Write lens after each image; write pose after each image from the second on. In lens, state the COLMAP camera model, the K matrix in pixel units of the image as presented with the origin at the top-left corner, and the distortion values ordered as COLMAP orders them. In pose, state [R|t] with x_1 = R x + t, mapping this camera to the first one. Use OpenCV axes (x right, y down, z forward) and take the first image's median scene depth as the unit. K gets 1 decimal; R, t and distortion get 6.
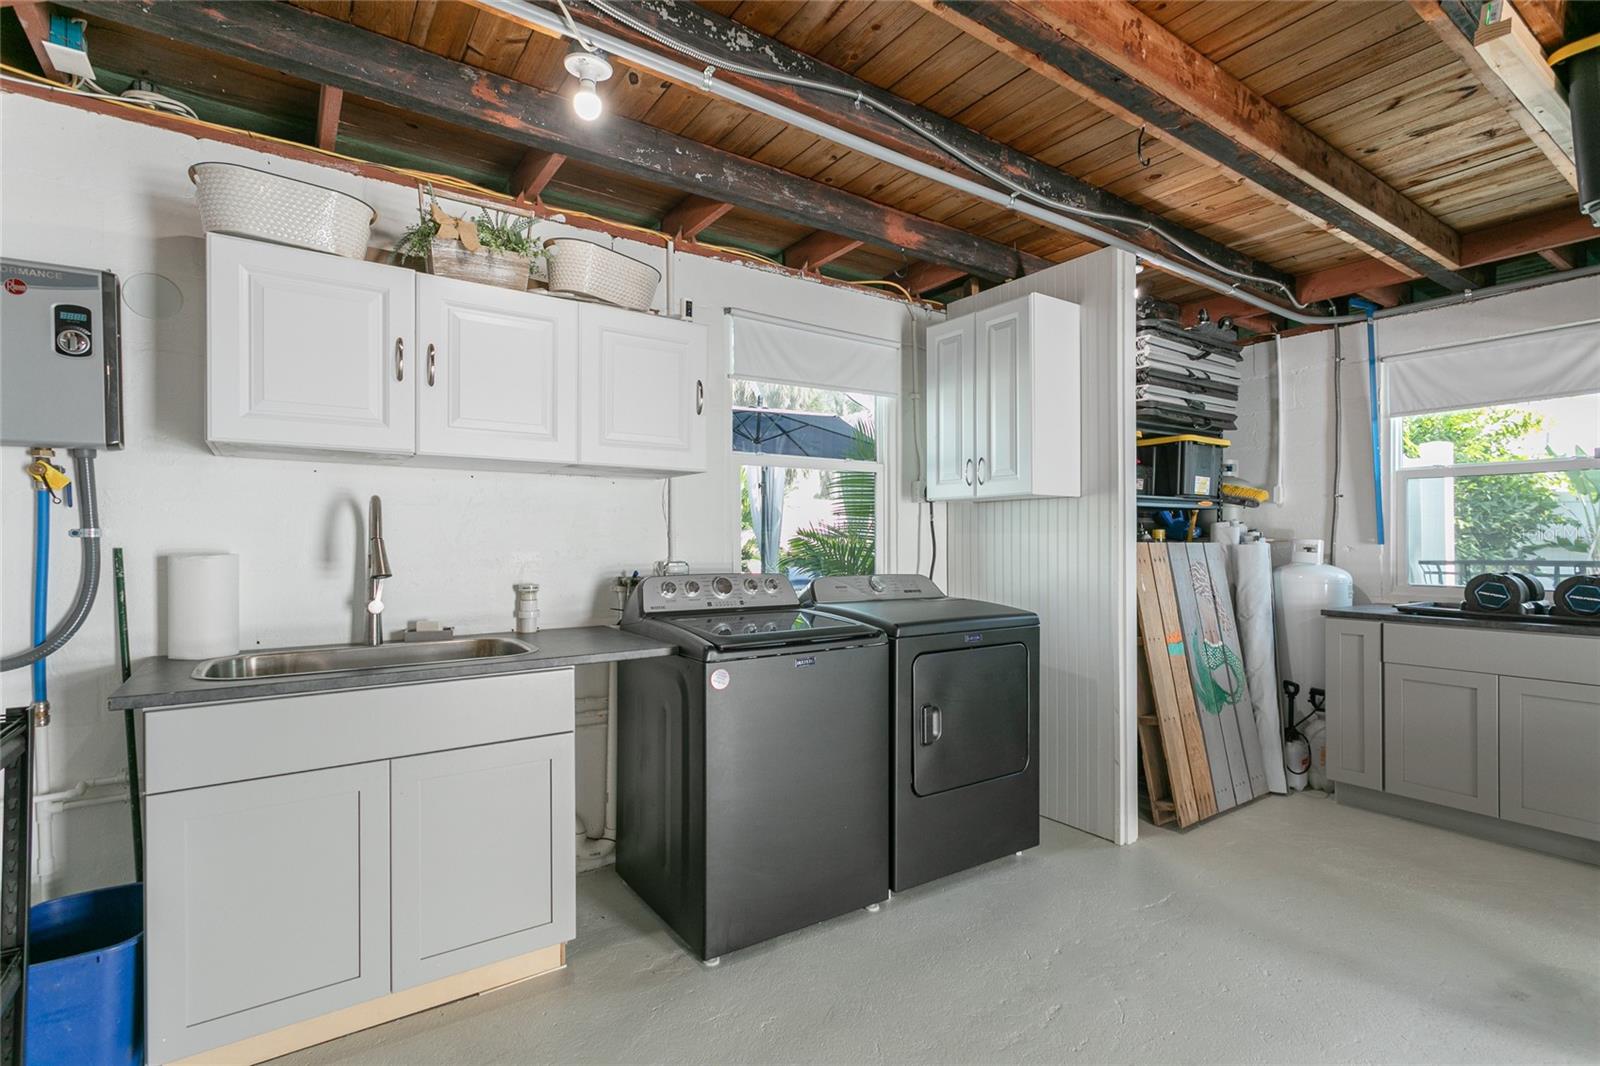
lens RADIAL K [[758.6, 0, 797.8], [0, 758.6, 541.5], [0, 0, 1]] dist [-0.010726, 0.000459]
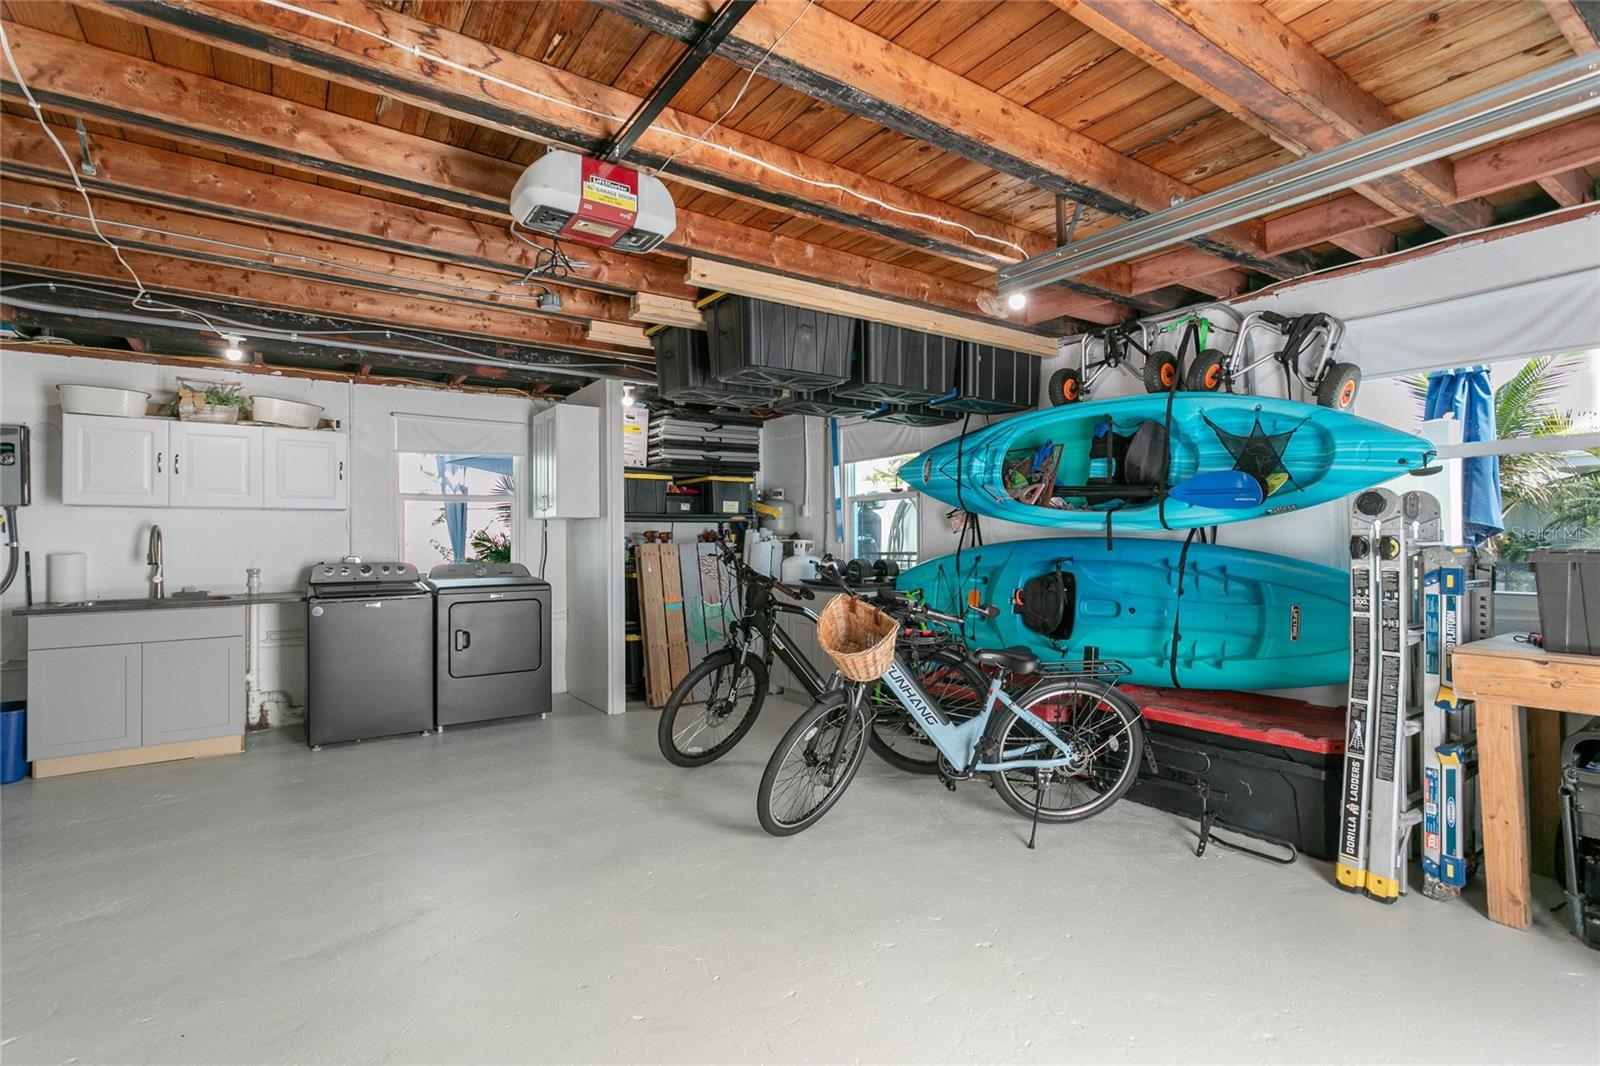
lens RADIAL K [[758.6, 0, 804.0], [0, 758.6, 528.4], [0, 0, 1]] dist [-0.010726, 0.000459]
pose [[0.999916, -0.010026, 0.008167, 1.211694], [0.010186, 0.999751, -0.019831, 0.007860], [-0.007966, 0.019912, 0.999770, -1.086354]]
